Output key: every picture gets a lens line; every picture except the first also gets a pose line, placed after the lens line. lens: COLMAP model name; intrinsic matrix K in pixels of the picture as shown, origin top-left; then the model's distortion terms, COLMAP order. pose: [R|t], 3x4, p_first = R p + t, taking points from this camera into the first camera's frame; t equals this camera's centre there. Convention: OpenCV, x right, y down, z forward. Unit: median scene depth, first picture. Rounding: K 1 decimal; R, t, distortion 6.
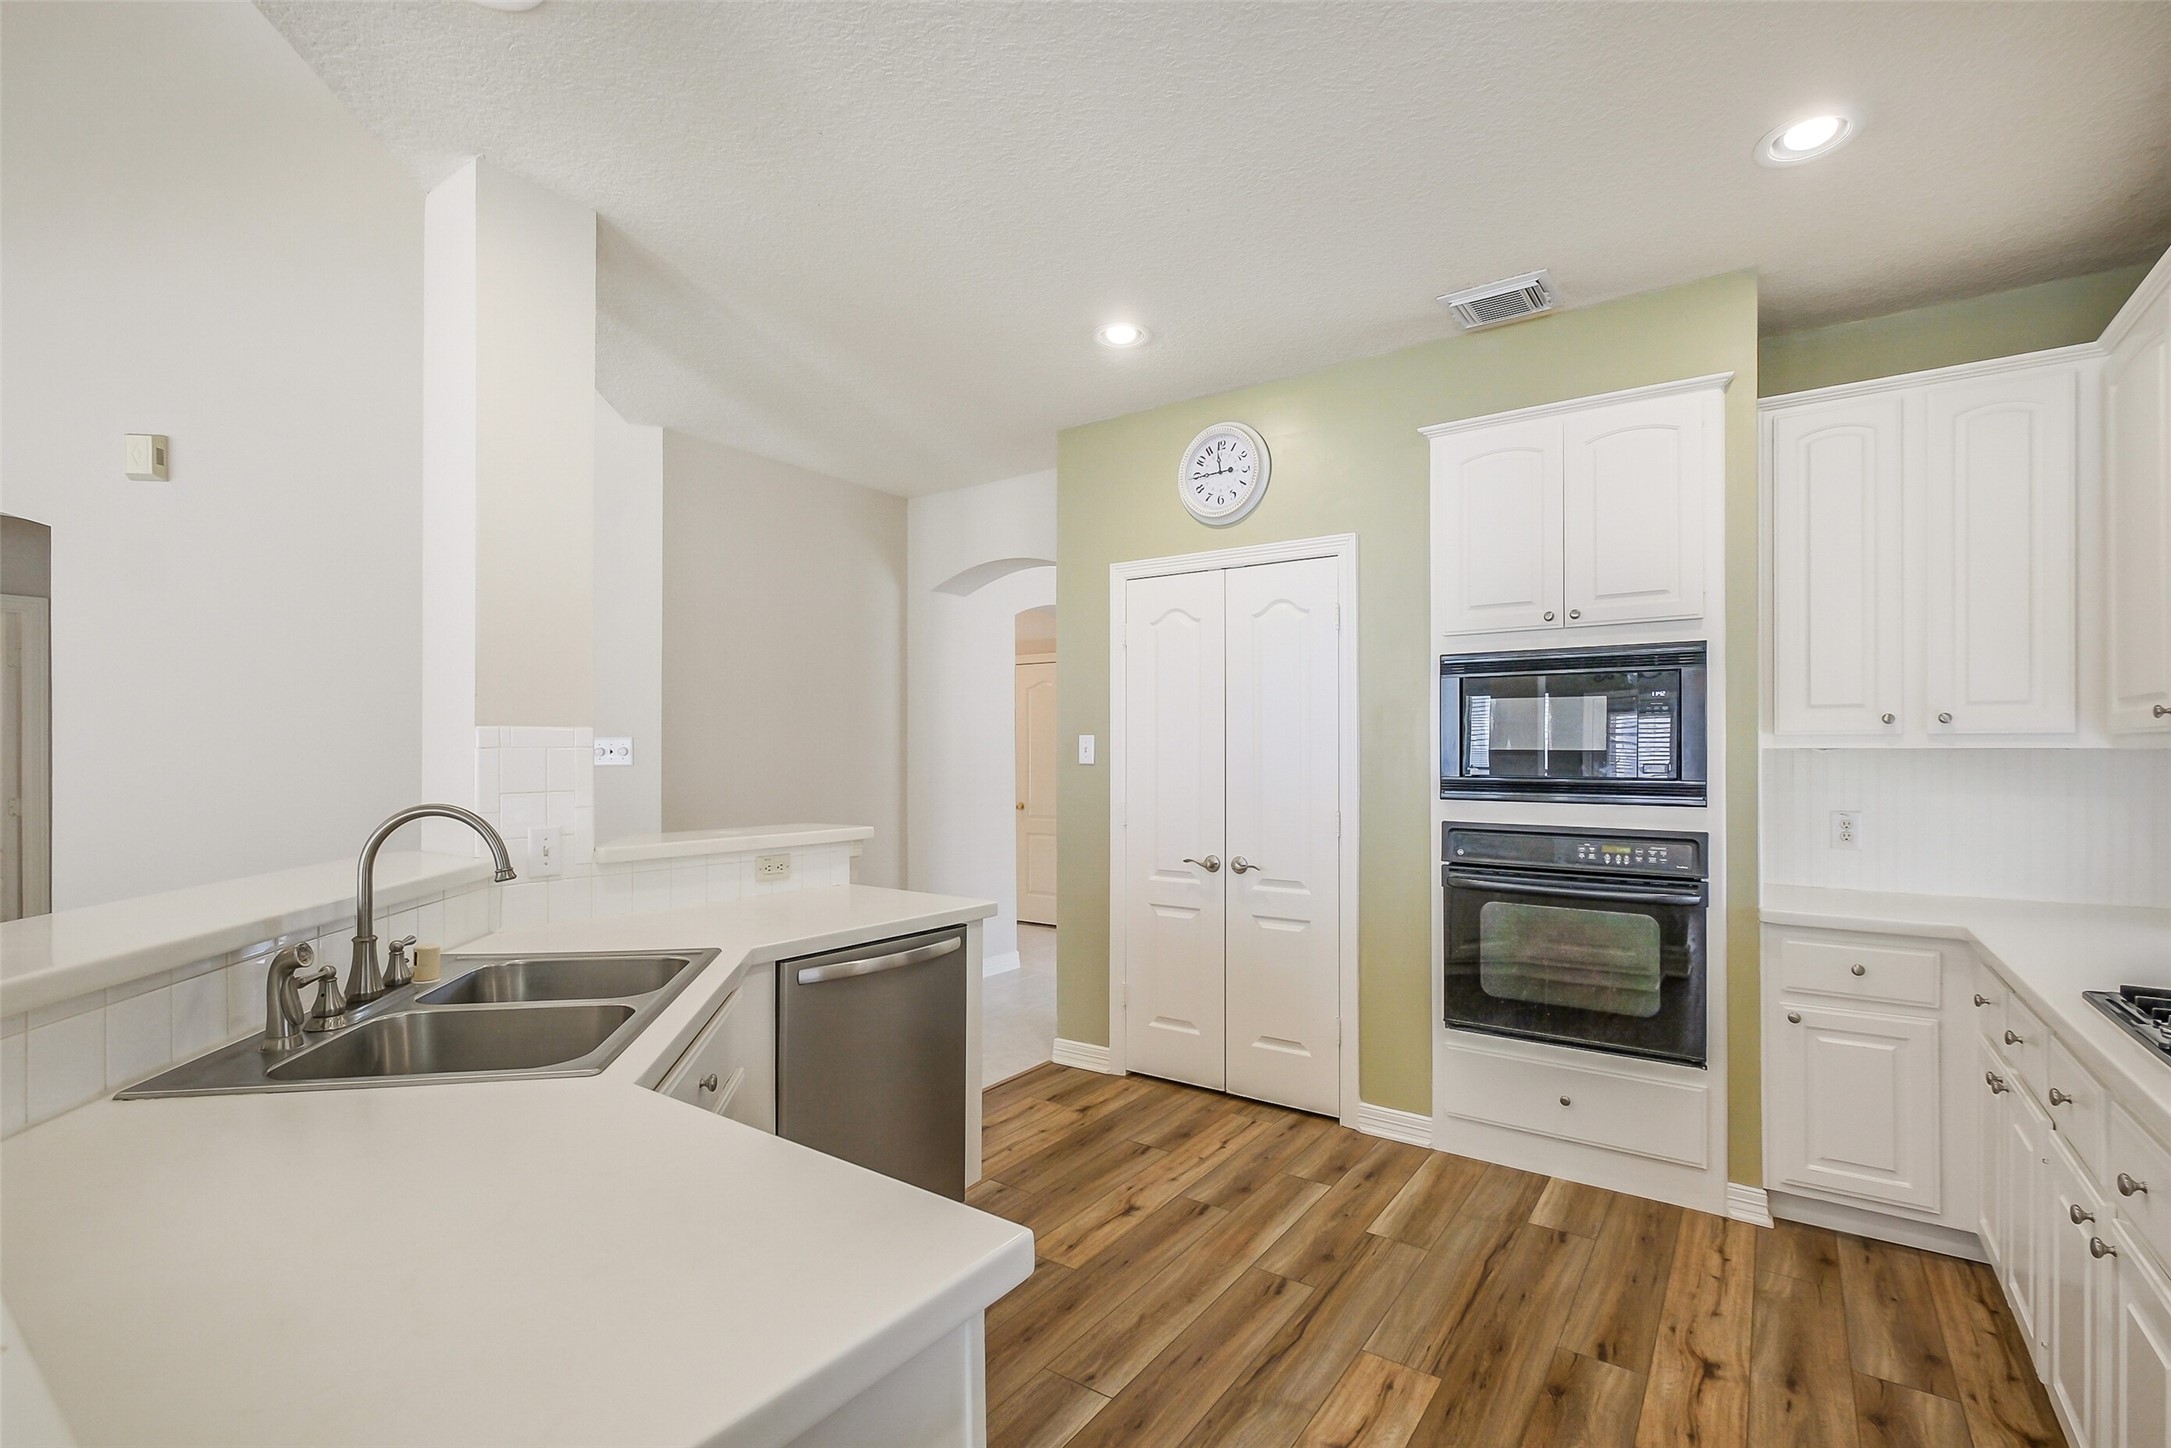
lens RADIAL K [[976.6, 0, 1083.1], [0, 976.6, 740.2], [0, 0, 1]] dist [-0.003373, 0.001180]
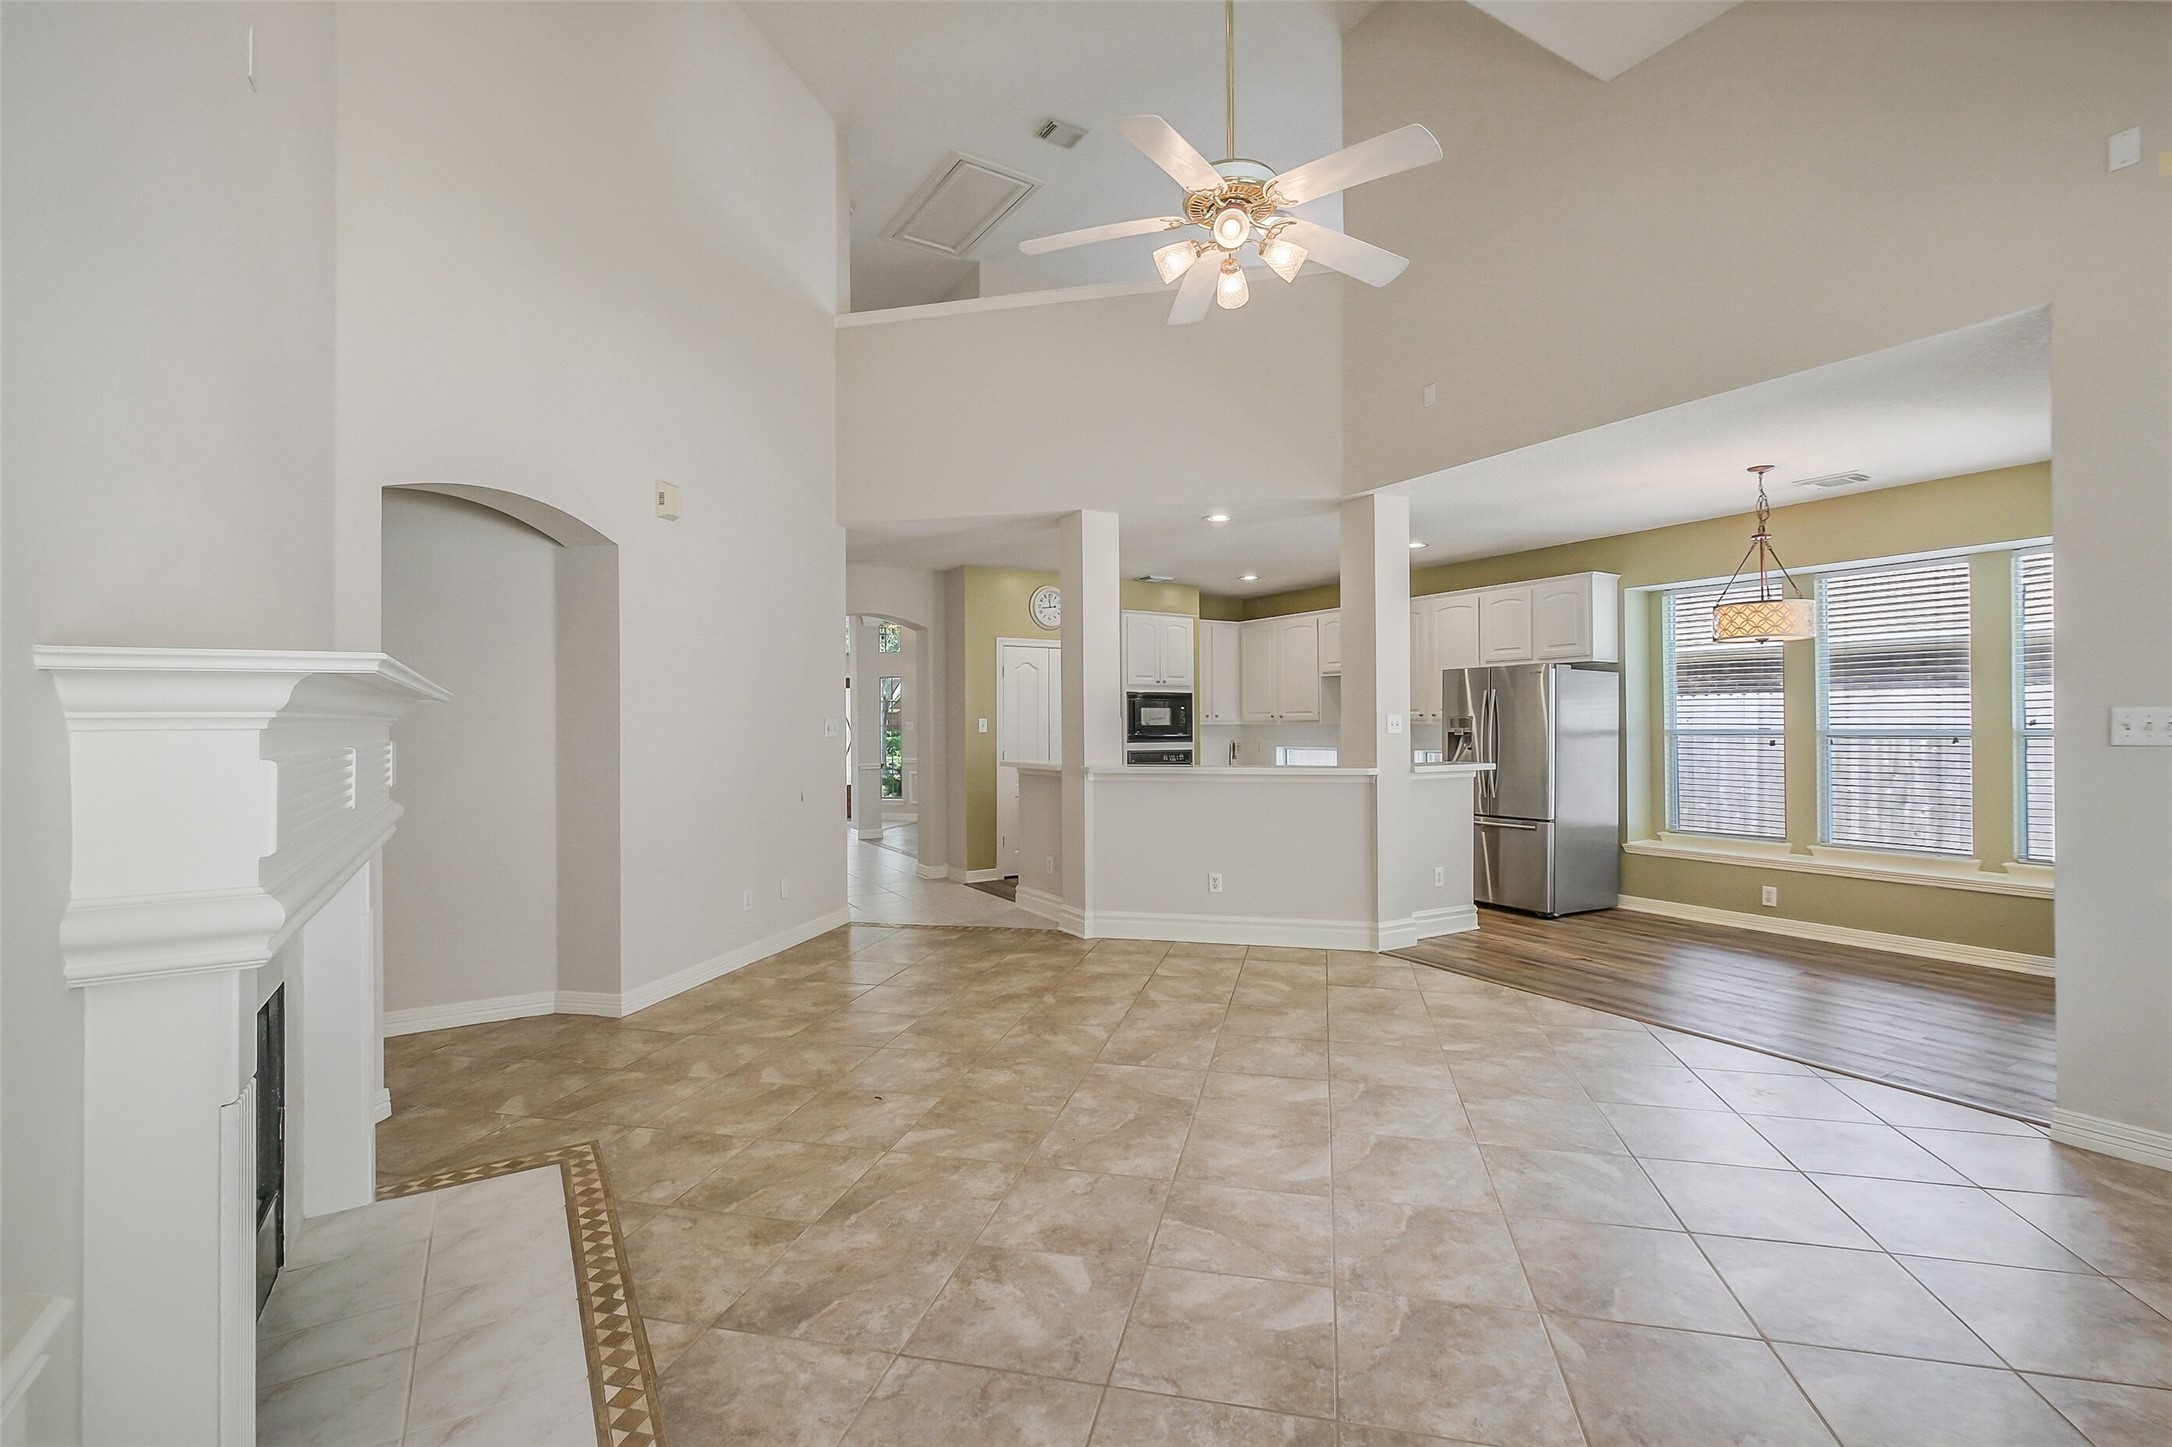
lens RADIAL K [[977.0, 0, 1092.9], [0, 977.0, 718.5], [0, 0, 1]] dist [-0.003373, 0.001180]
pose [[0.404301, 0.001479, 0.914625, -2.592069], [-0.006242, 0.999980, 0.001142, -0.012845], [-0.914605, -0.006170, 0.404302, -0.053352]]
